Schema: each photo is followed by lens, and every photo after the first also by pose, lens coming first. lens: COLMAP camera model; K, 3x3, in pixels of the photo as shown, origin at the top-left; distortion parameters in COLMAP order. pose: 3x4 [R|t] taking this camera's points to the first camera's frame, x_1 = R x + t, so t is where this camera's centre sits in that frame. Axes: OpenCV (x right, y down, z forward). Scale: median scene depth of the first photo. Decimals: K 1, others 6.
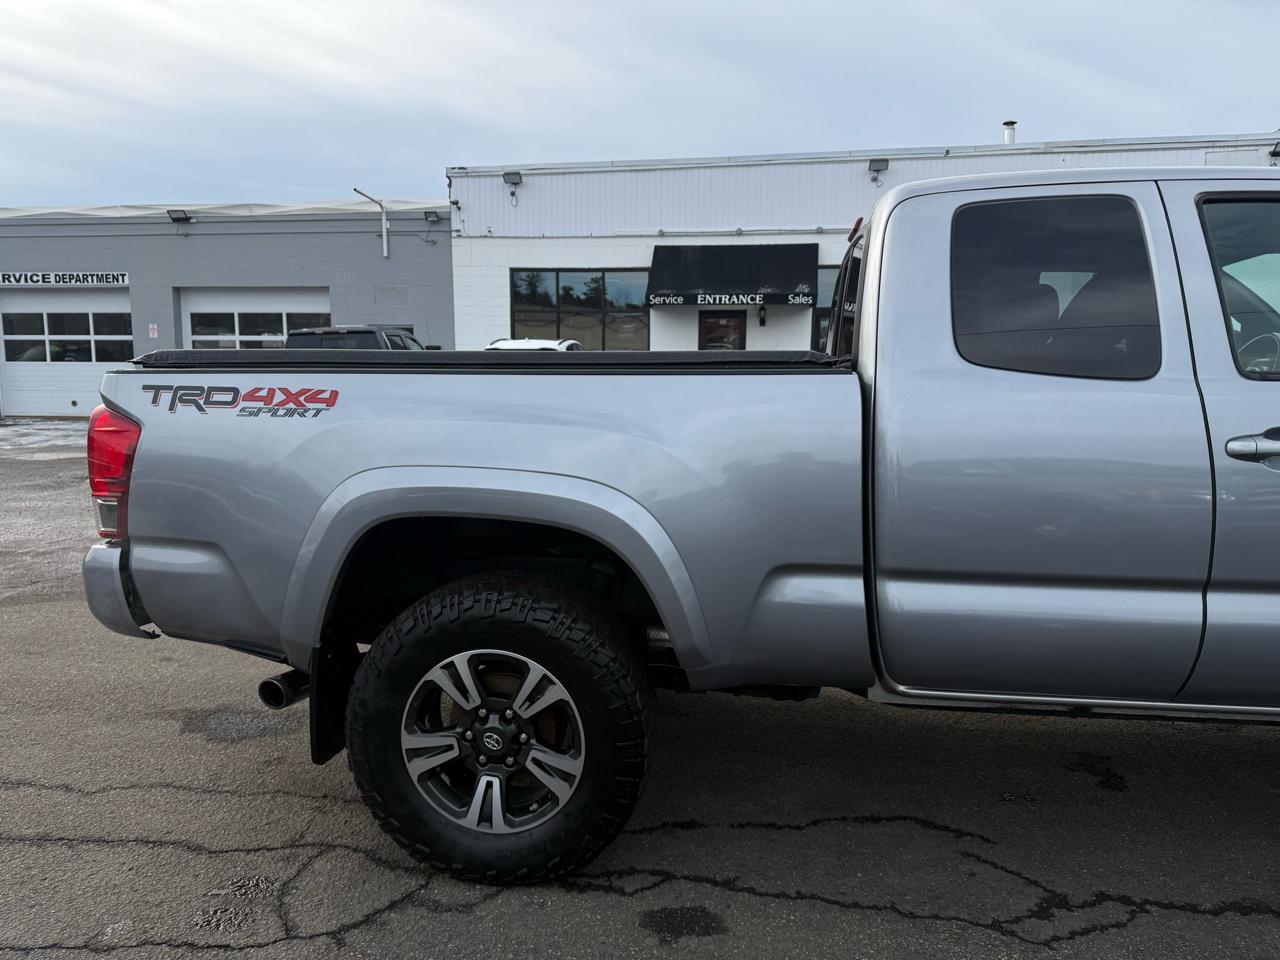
lens RADIAL K [[894.0, 0, 652.4], [0, 894.0, 477.7], [0, 0, 1]] dist [0.044513, -0.044721]
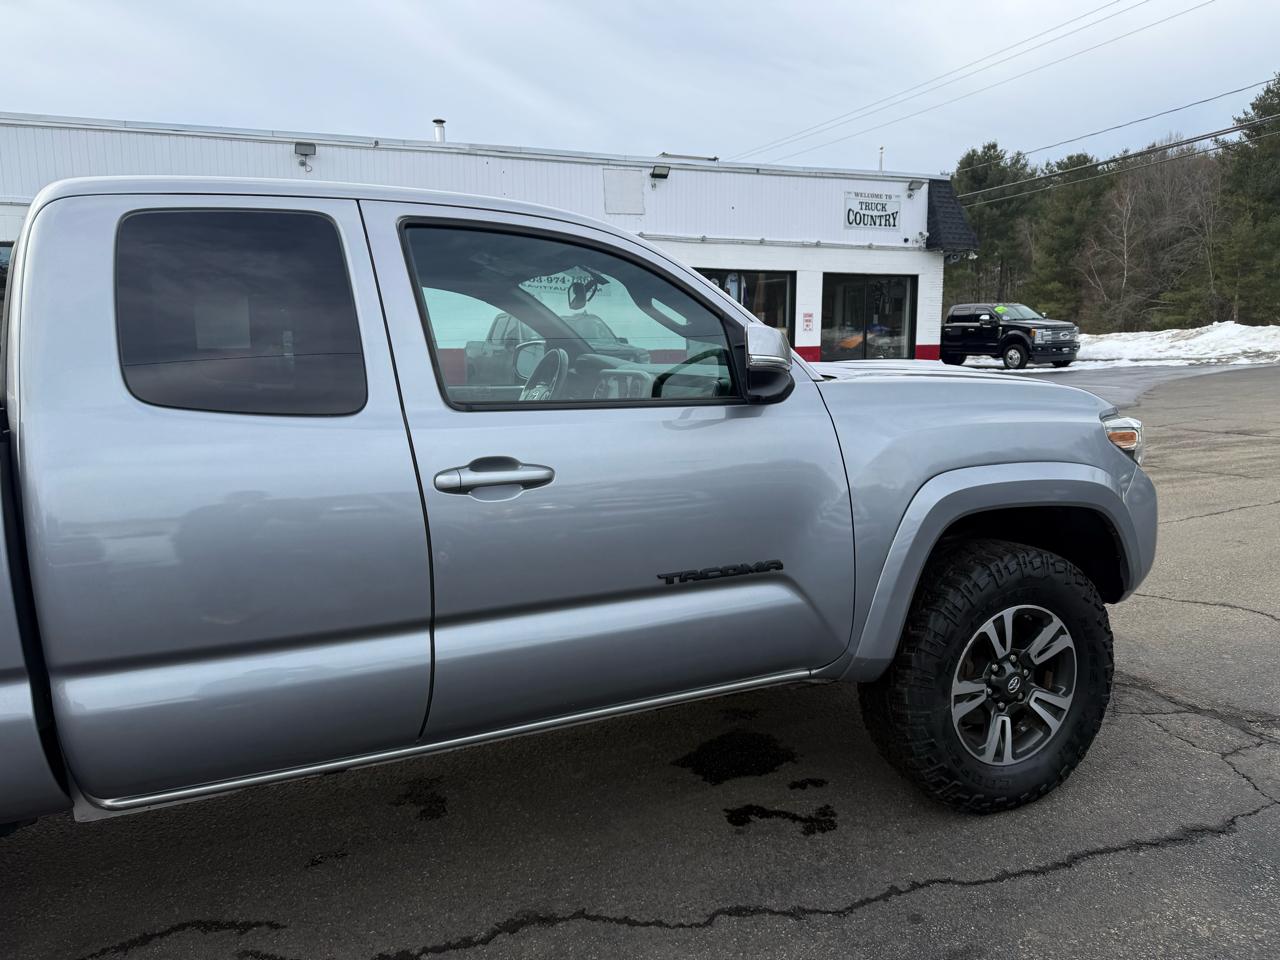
lens RADIAL K [[885.6, 0, 641.6], [0, 885.6, 475.1], [0, 0, 1]] dist [0.107739, -0.158450]
pose [[0.853531, -0.086015, 0.513892, 0.279396], [0.080510, 0.996207, 0.033024, -0.046235], [-0.514784, 0.013186, 0.857219, 0.047222]]
